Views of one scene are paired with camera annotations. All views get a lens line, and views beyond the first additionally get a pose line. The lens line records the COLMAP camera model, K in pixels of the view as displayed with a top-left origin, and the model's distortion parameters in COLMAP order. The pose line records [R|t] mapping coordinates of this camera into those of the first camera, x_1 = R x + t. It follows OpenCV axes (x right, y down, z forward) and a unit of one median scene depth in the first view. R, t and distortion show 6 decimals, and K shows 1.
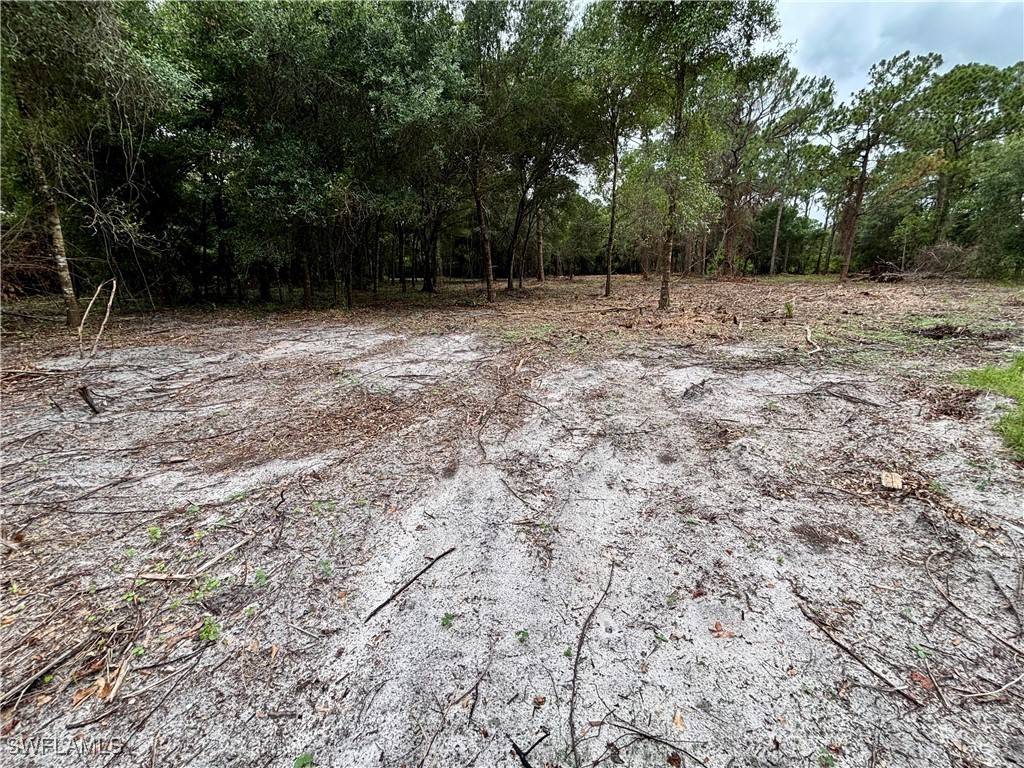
lens RADIAL K [[414.4, 0, 512.0], [0, 414.4, 384.0], [0, 0, 1]] dist [0.002642, -0.000222]
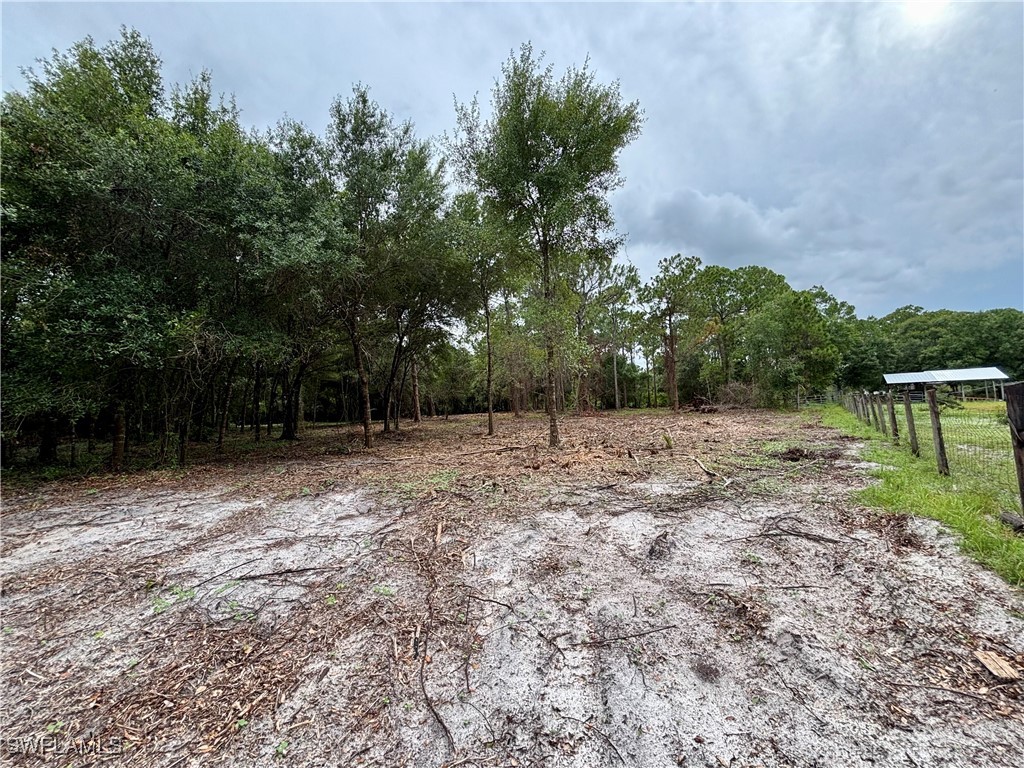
lens RADIAL K [[415.1, 0, 512.0], [0, 415.1, 384.0], [0, 0, 1]] dist [-0.000388, -0.000313]
pose [[0.952918, -0.009361, 0.303084, -0.048038], [0.107280, 0.945286, -0.308099, -0.032146], [-0.283617, 0.326108, 0.901784, 0.097662]]
